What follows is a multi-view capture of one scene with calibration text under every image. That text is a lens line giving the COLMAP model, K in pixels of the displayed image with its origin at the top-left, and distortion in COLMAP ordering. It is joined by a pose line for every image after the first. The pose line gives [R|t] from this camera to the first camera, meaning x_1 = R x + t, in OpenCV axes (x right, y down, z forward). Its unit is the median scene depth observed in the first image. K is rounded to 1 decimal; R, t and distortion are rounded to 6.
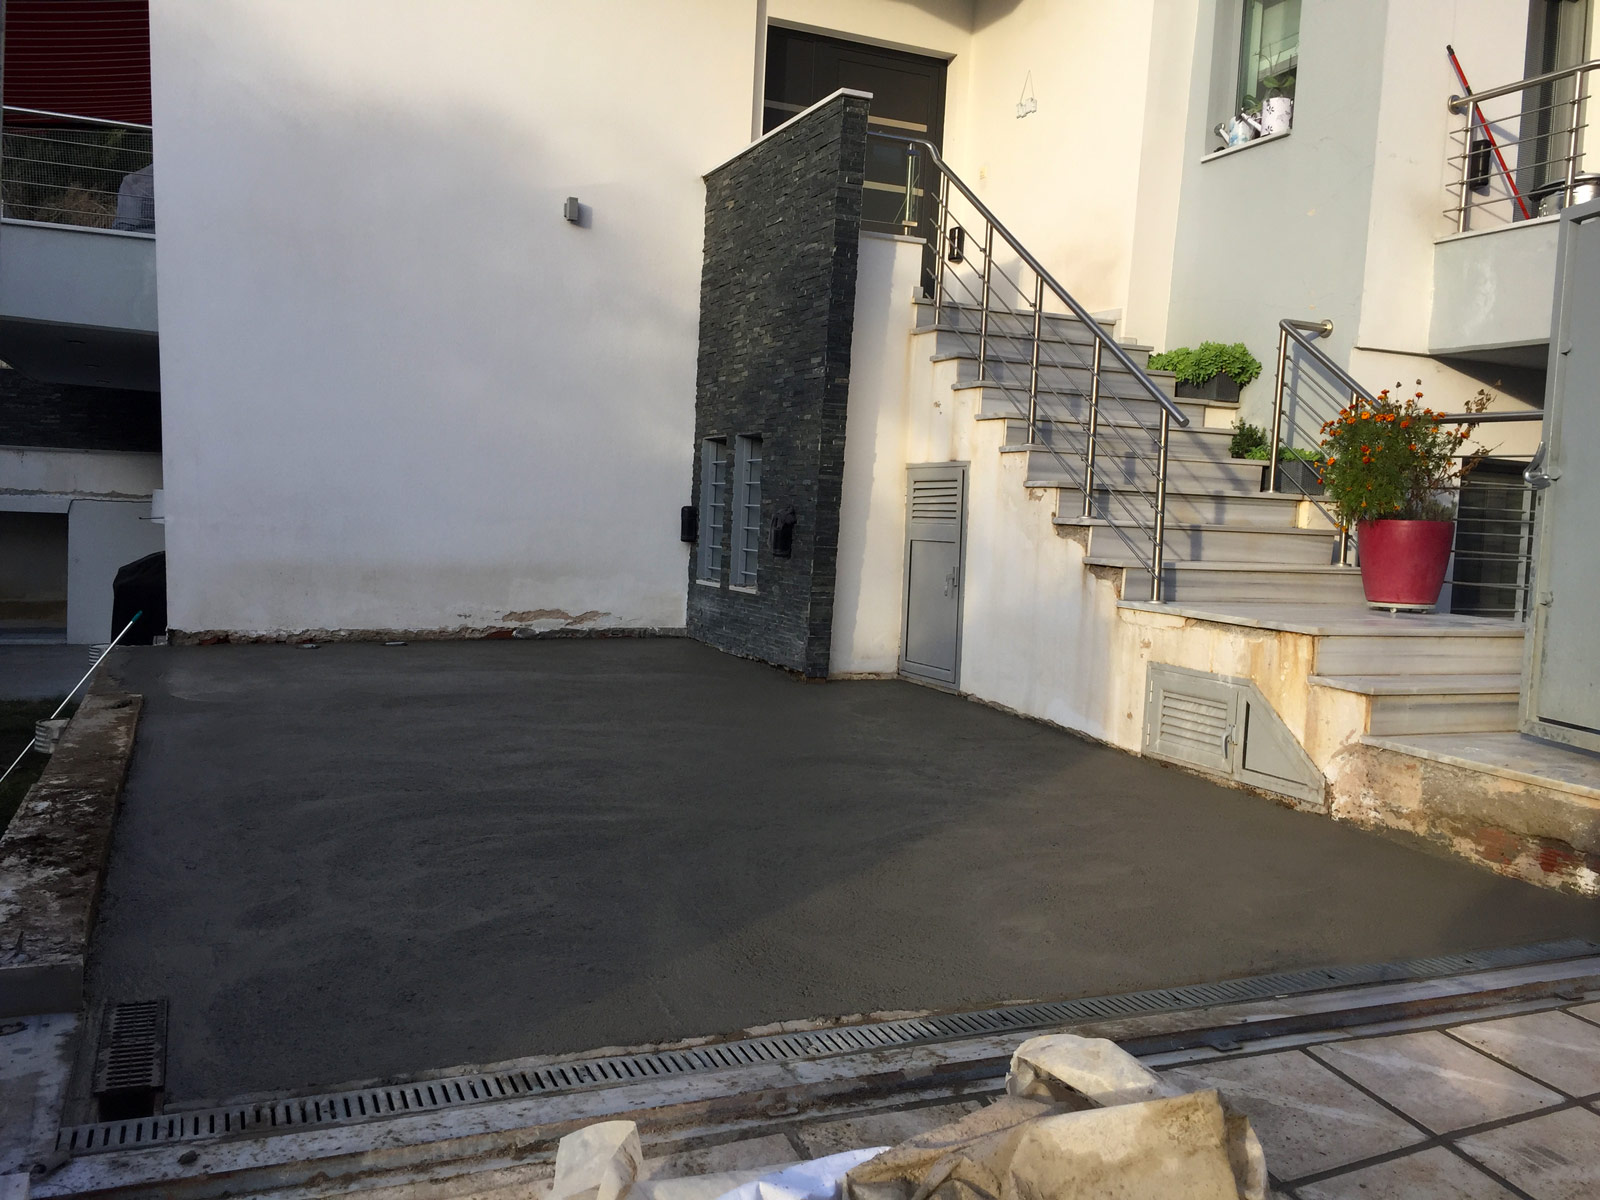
lens RADIAL K [[1391.5, 0, 800.0], [0, 1391.5, 600.0], [0, 0, 1]] dist [0.001040, -0.143143]
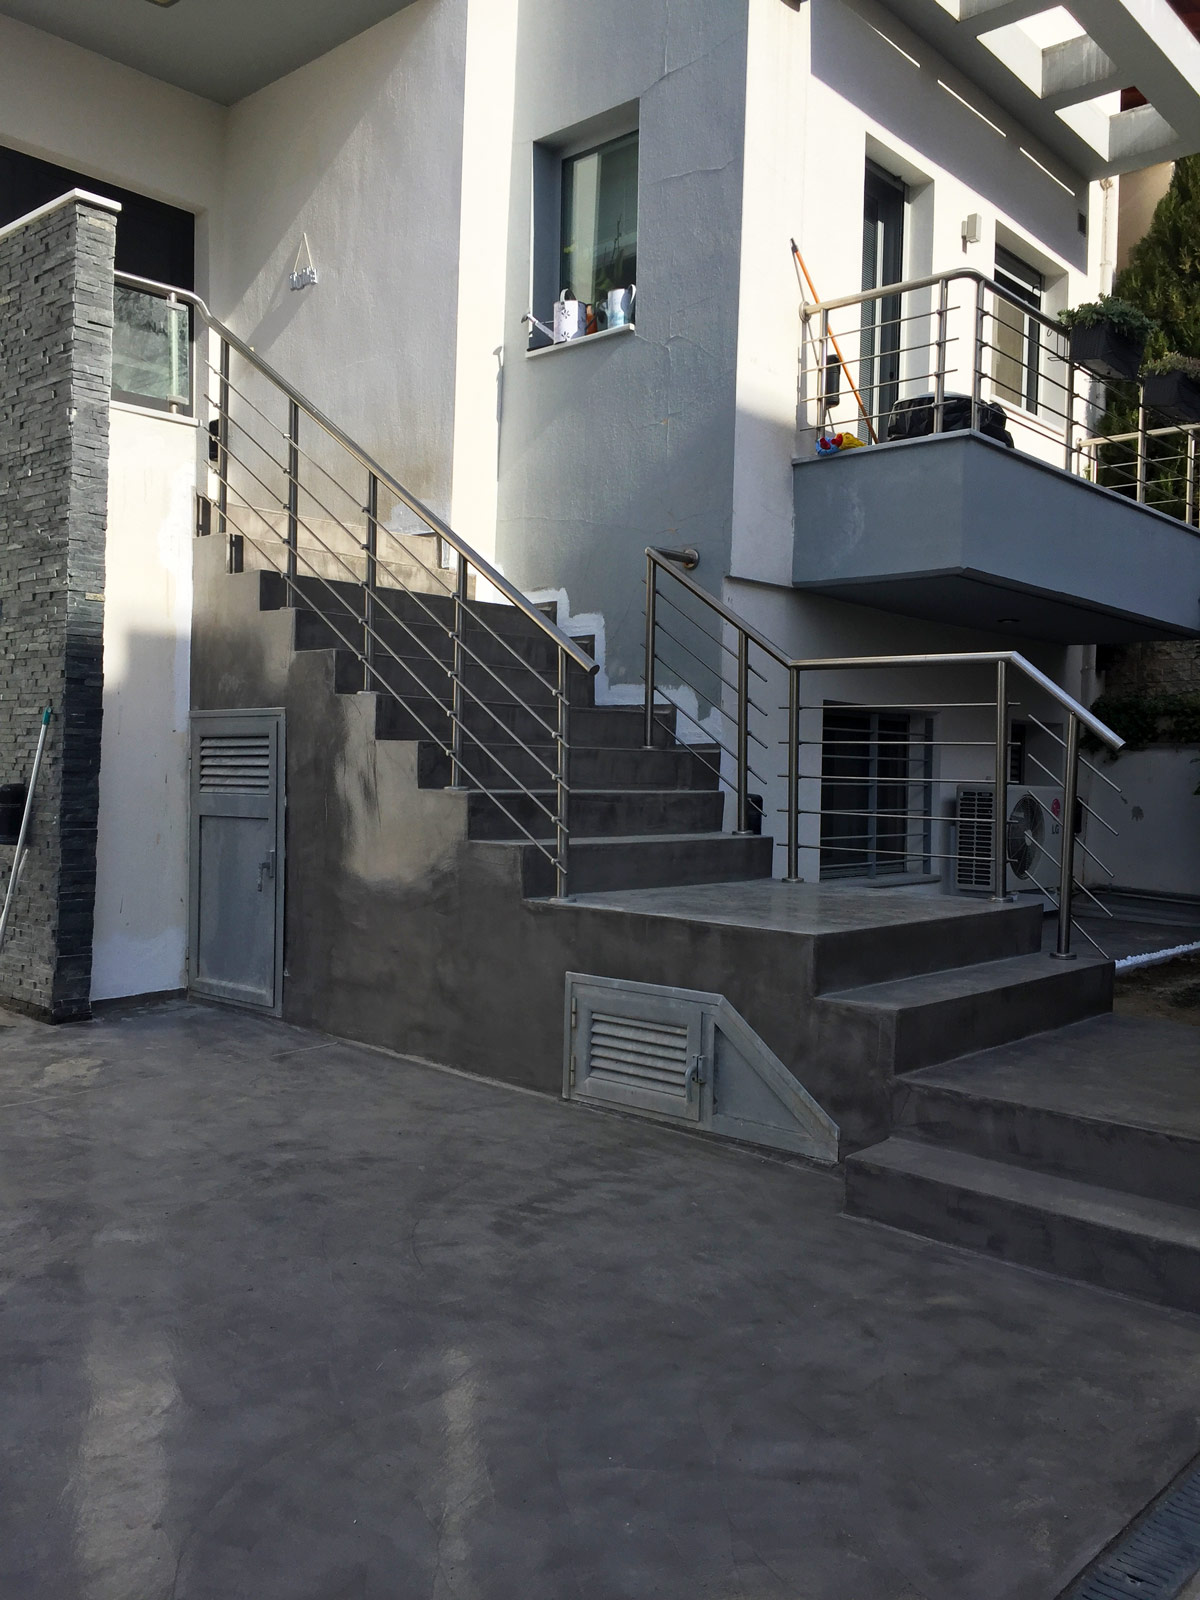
lens RADIAL K [[1336.9, 0, 600.0], [0, 1336.9, 800.0], [0, 0, 1]] dist [0.095672, -0.121566]
pose [[0.907946, -0.031929, 0.417870, -0.029165], [0.043978, 0.998847, -0.019236, -0.028834], [-0.416774, 0.035842, 0.908303, 0.260862]]
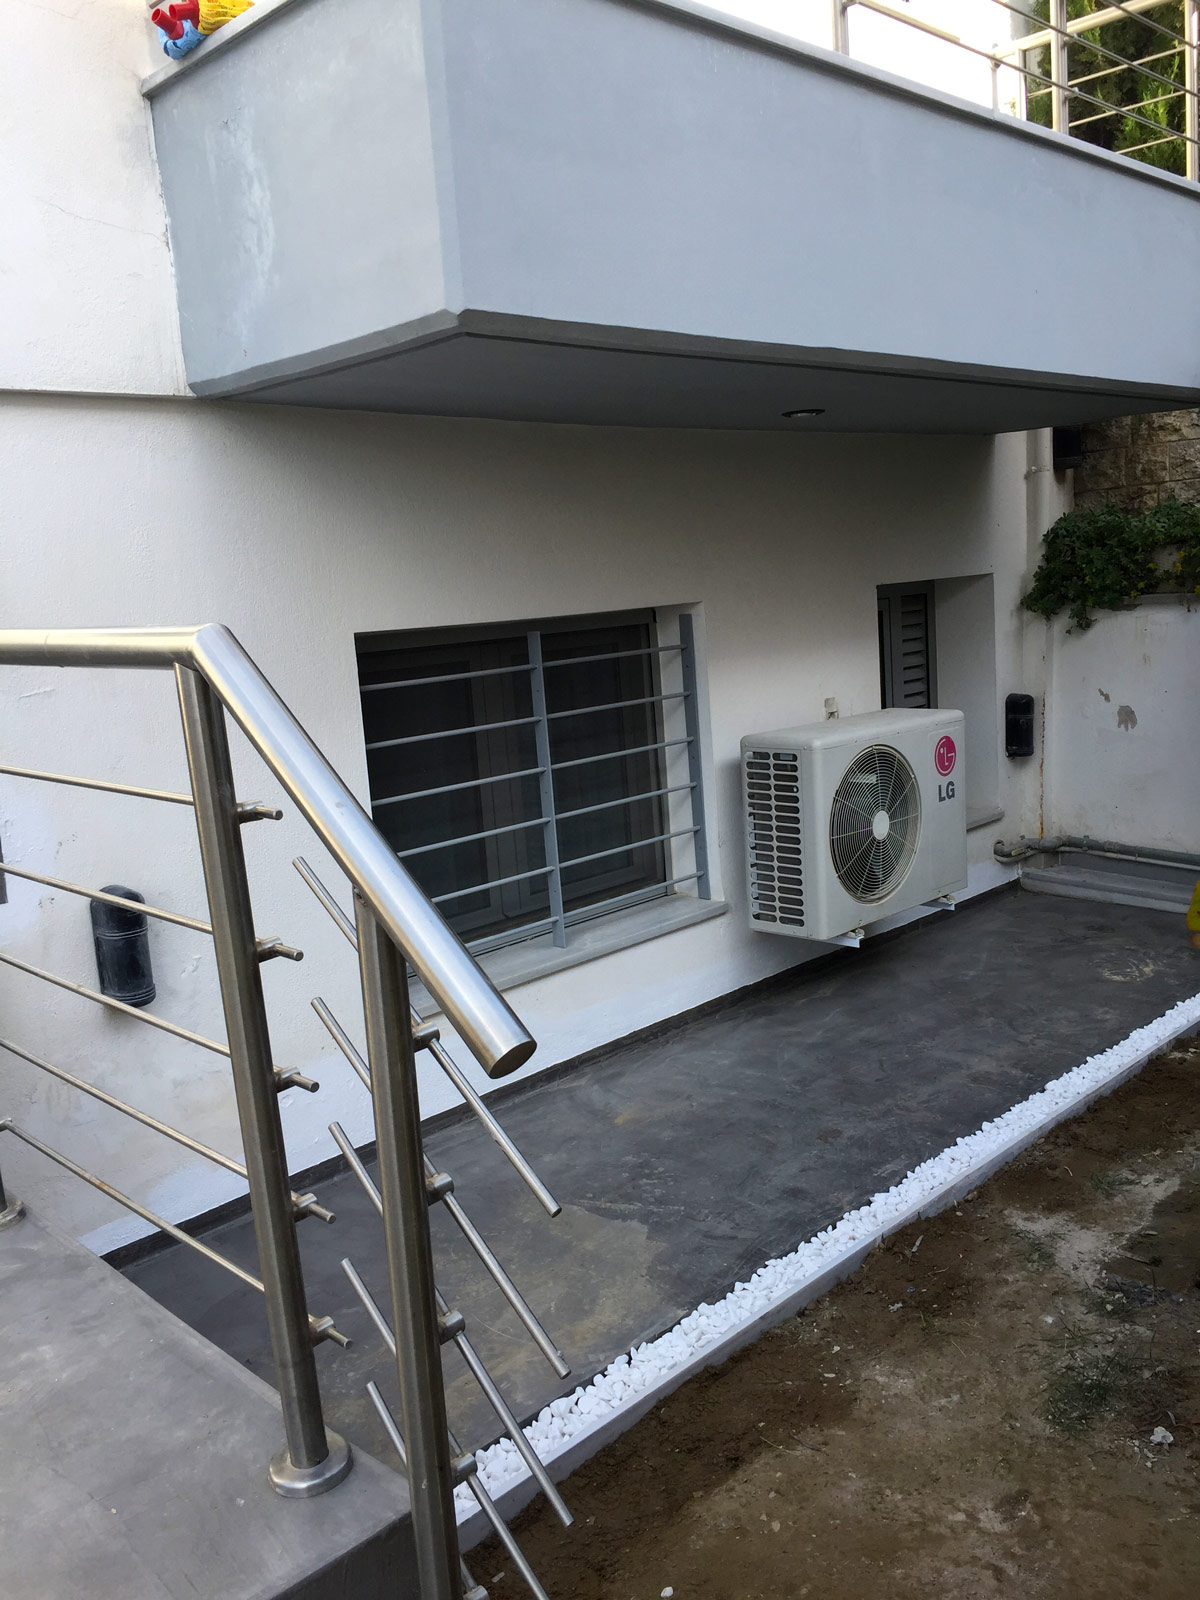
lens RADIAL K [[1336.9, 0, 600.0], [0, 1336.9, 800.0], [0, 0, 1]] dist [0.095672, -0.121566]
pose [[0.928959, -0.163563, 0.332089, 0.430486], [0.131116, 0.984316, 0.118028, -0.098632], [-0.346186, -0.066101, 0.935834, 0.602389]]
